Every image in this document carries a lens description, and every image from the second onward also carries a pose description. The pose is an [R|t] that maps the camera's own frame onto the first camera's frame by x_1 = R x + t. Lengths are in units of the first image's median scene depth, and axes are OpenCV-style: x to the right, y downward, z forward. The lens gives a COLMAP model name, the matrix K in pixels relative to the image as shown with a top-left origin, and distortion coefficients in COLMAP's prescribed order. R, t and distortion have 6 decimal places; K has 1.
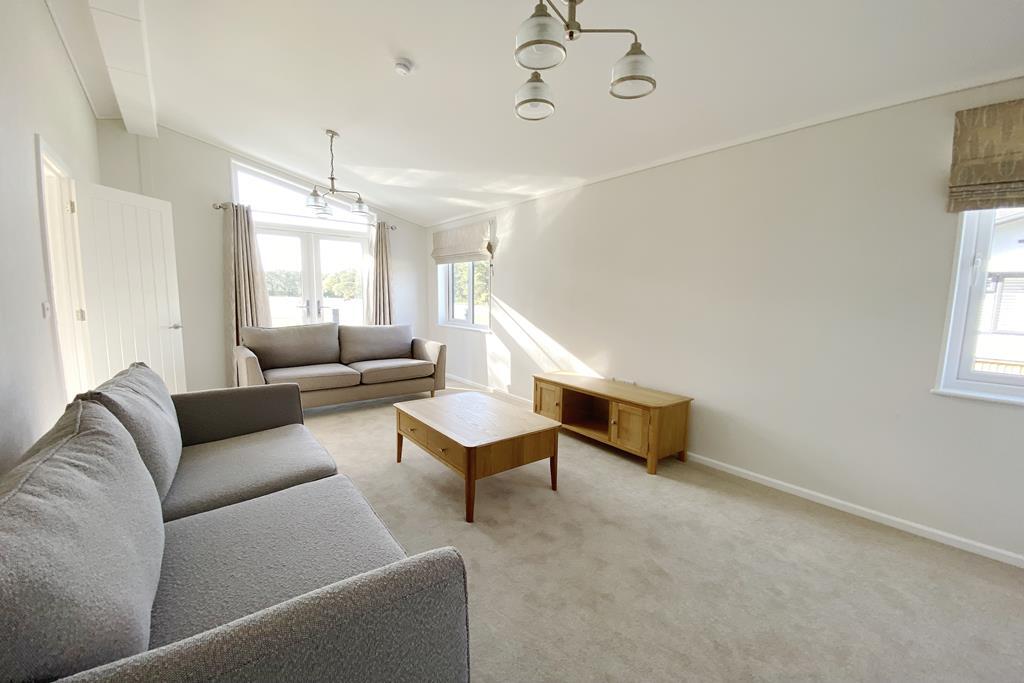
lens RADIAL K [[408.1, 0, 513.1], [0, 408.1, 344.1], [0, 0, 1]] dist [-0.013671, -0.001522]
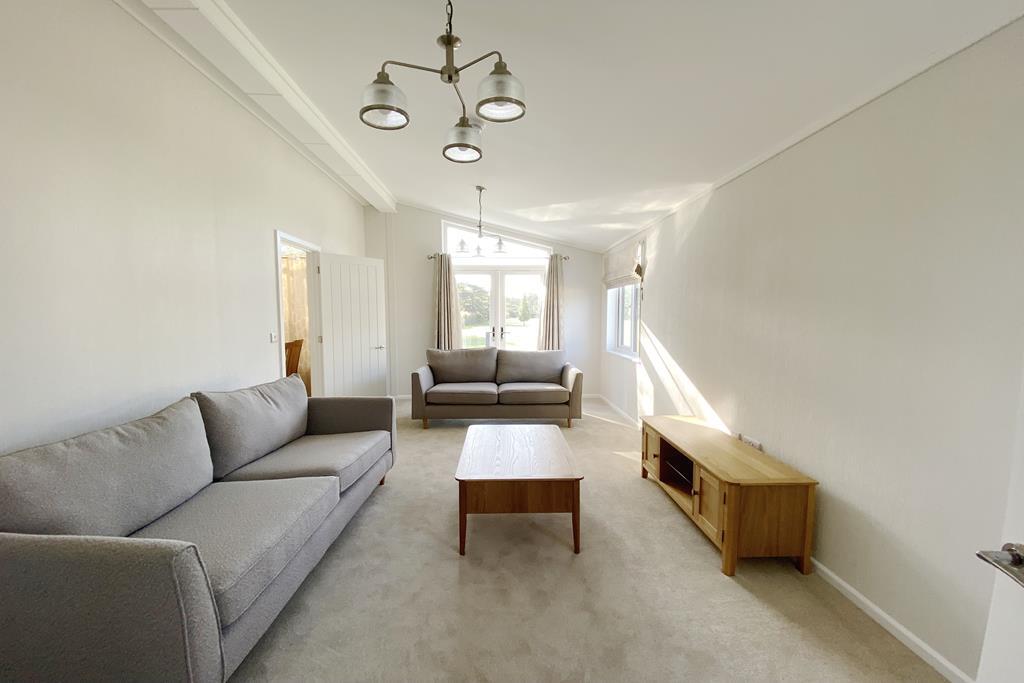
lens RADIAL K [[408.1, 0, 513.1], [0, 408.1, 338.9], [0, 0, 1]] dist [-0.013671, -0.001522]
pose [[0.801362, 0.017412, -0.597927, 0.287523], [-0.053160, 0.997694, -0.042193, -0.030440], [0.595813, 0.065598, 0.800440, 0.109917]]
